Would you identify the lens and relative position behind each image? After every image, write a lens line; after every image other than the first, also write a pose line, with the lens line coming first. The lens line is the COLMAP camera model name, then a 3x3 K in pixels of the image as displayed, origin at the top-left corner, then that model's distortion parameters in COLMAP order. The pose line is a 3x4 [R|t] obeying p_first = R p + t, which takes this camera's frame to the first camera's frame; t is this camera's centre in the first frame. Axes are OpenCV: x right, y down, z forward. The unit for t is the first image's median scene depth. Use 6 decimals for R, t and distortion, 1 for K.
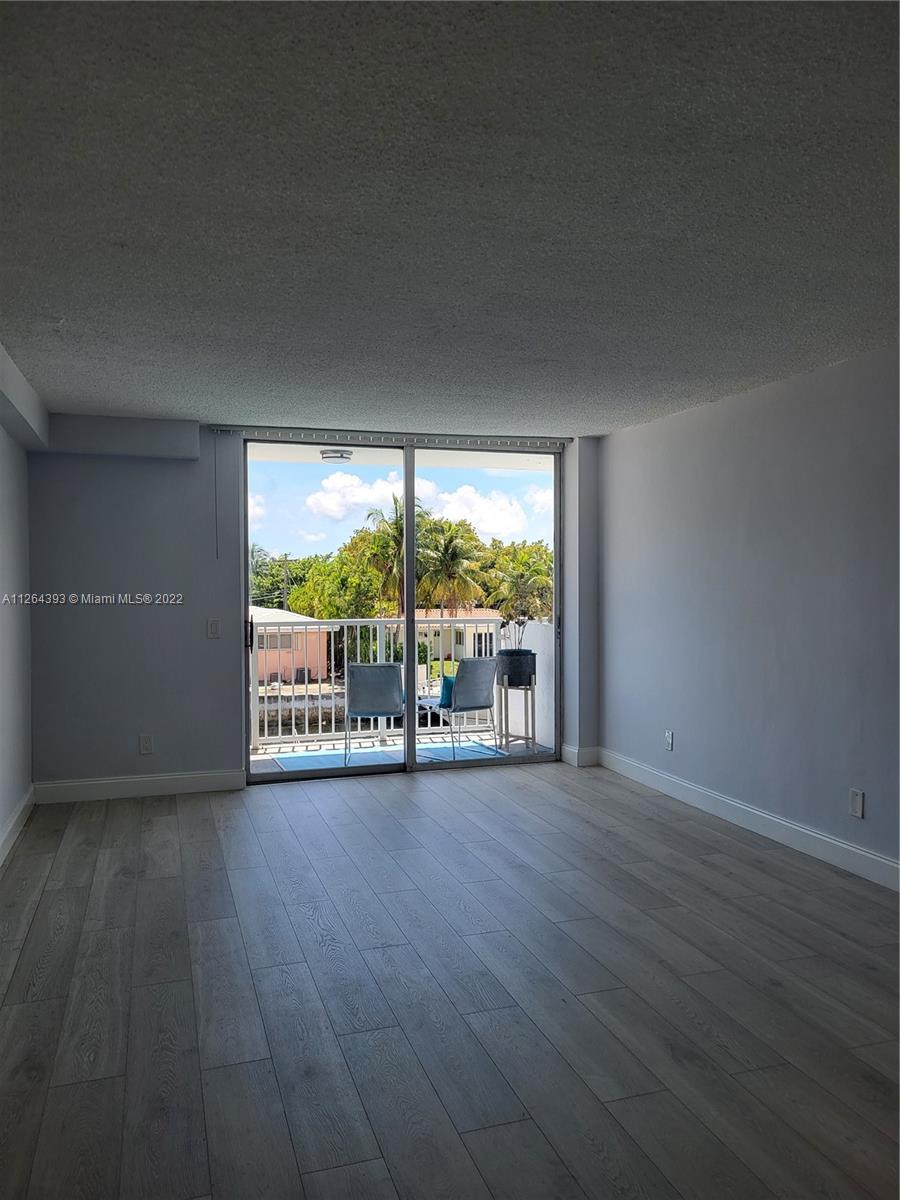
lens RADIAL K [[906.6, 0, 456.9], [0, 906.6, 595.7], [0, 0, 1]] dist [0.051240, -0.043422]
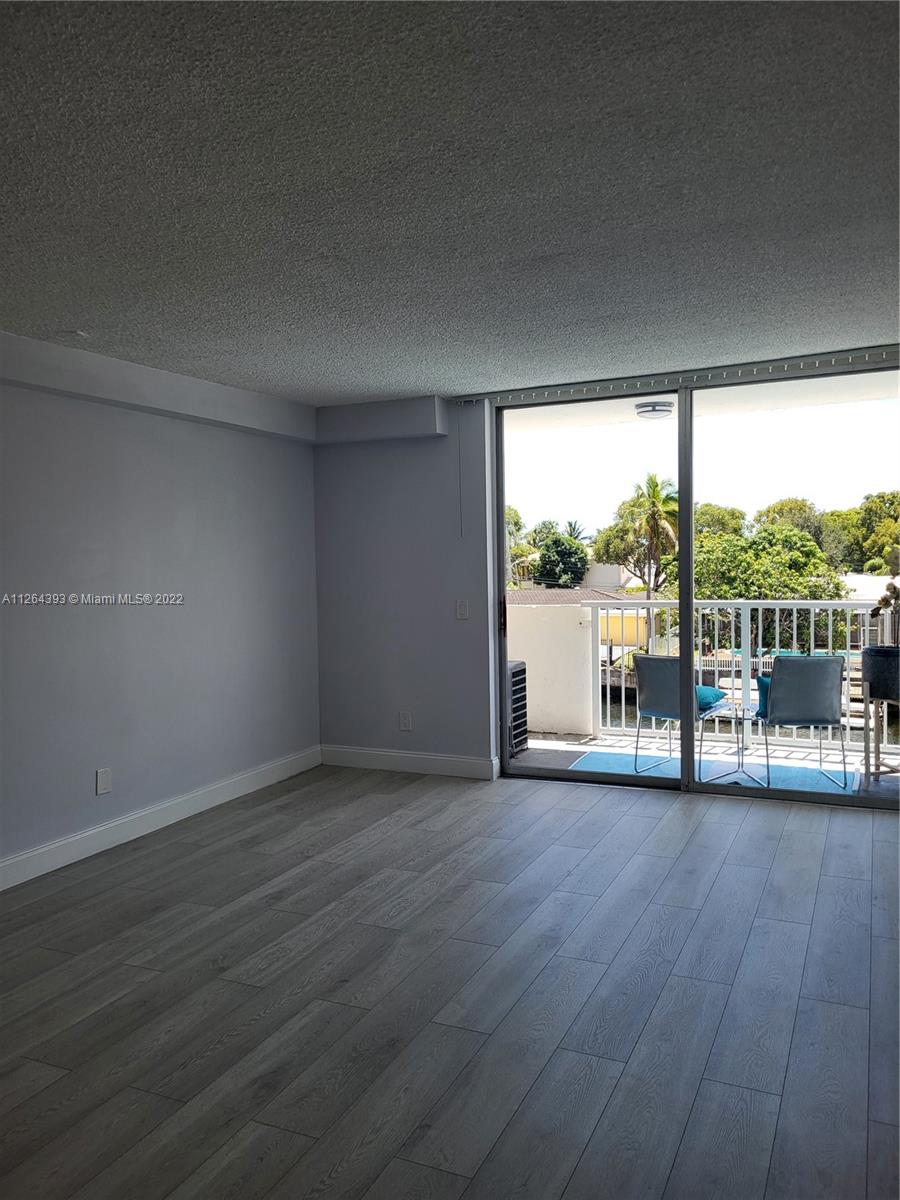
lens RADIAL K [[906.6, 0, 456.9], [0, 906.6, 595.7], [0, 0, 1]] dist [0.051240, -0.043422]
pose [[0.727364, 0.014261, -0.686104, 0.402087], [0.007188, 0.999571, 0.028396, -0.006104], [0.686214, -0.025586, 0.726949, 0.308418]]
